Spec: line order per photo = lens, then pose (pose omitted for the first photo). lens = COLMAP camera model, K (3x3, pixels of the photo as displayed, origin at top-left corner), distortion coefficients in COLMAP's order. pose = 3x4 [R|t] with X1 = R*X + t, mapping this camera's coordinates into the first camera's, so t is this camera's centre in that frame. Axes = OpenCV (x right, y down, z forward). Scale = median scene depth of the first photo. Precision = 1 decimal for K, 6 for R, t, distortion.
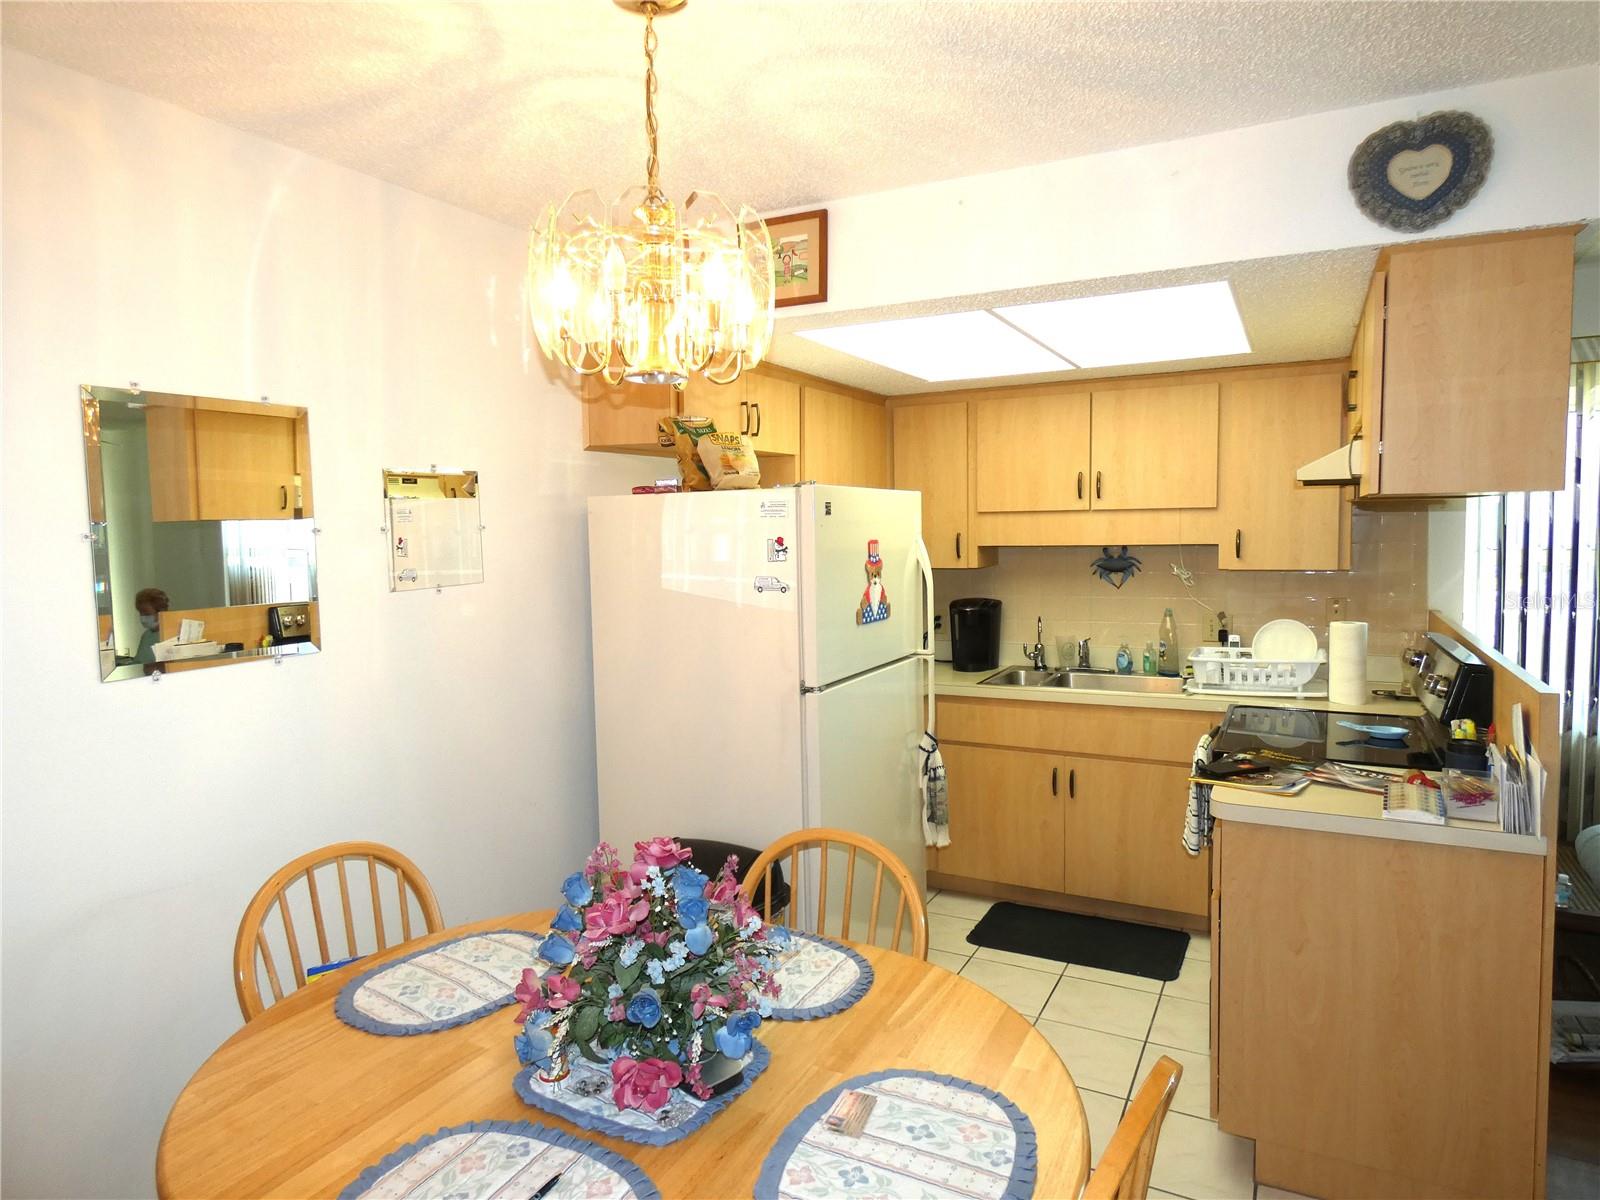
lens RADIAL K [[961.9, 0, 804.3], [0, 961.9, 596.1], [0, 0, 1]] dist [-0.002870, -0.001034]
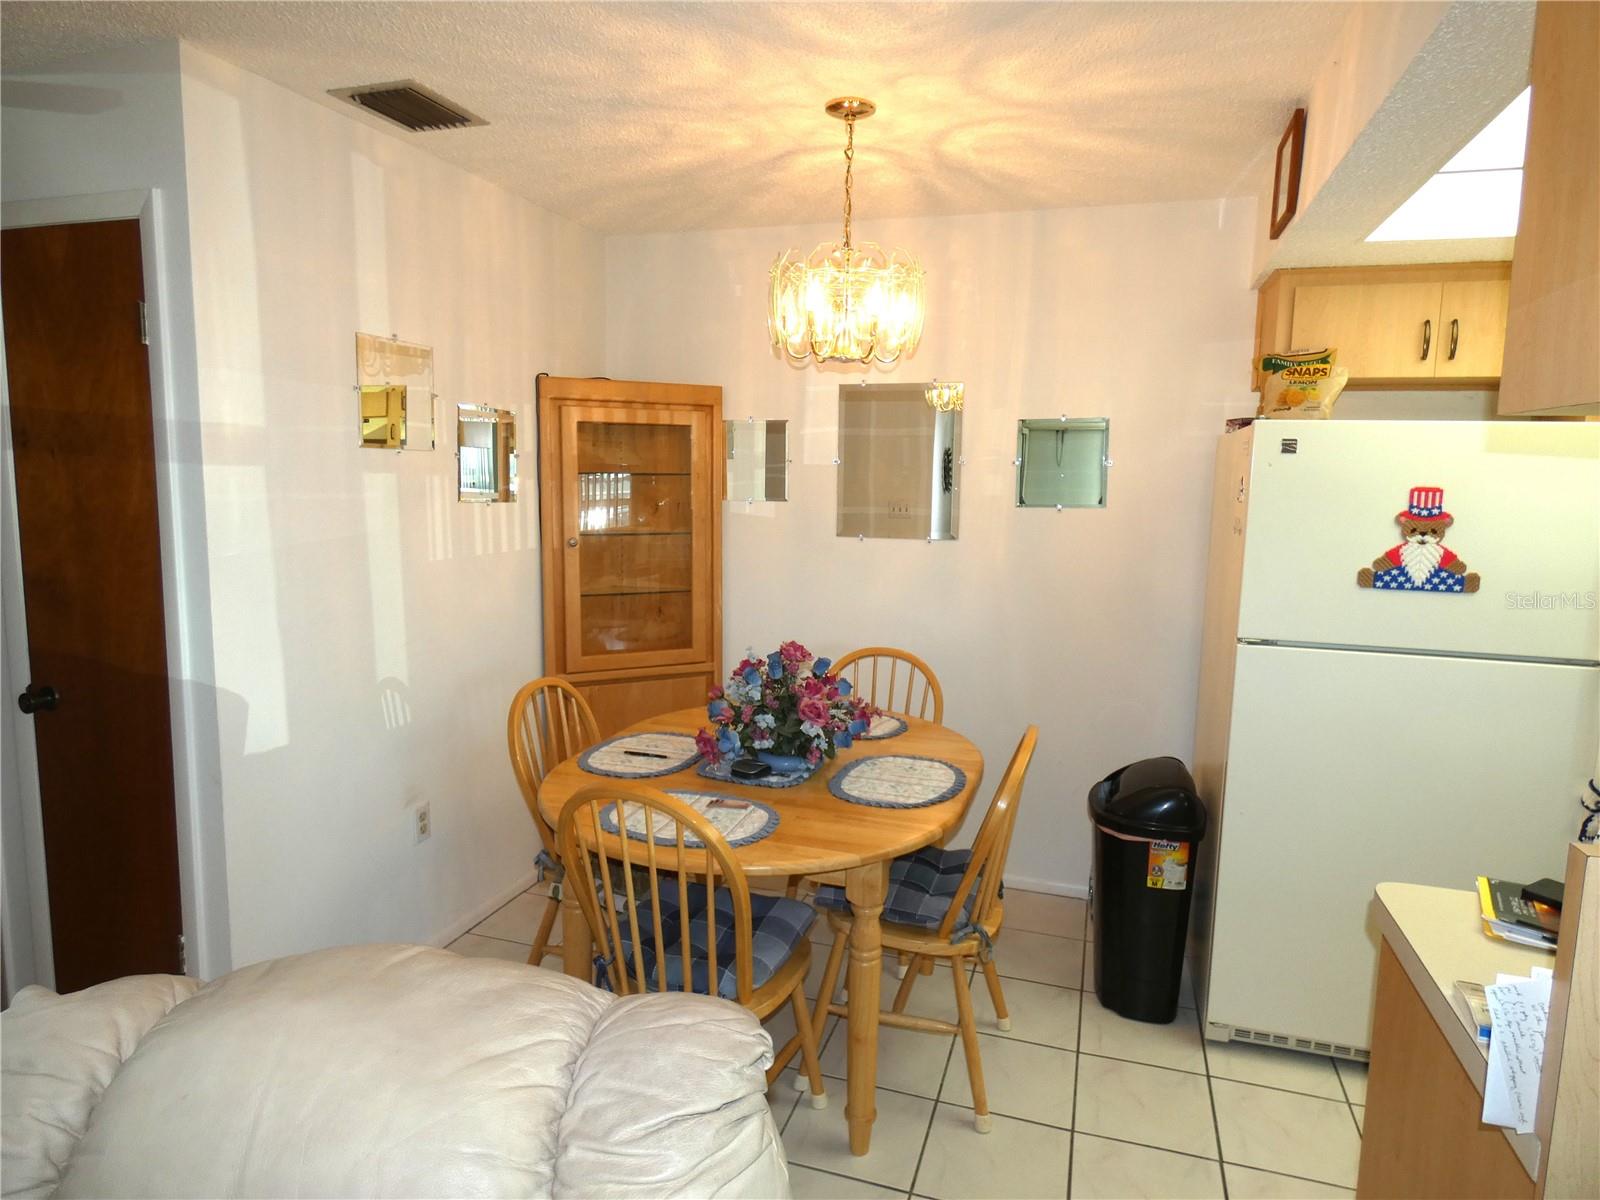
lens RADIAL K [[961.9, 0, 804.3], [0, 961.9, 596.1], [0, 0, 1]] dist [-0.002870, -0.001034]
pose [[0.168878, 0.147174, -0.974587, 1.160730], [-0.096472, 0.986510, 0.132258, -0.039056], [0.980904, 0.071685, 0.180797, 0.561131]]
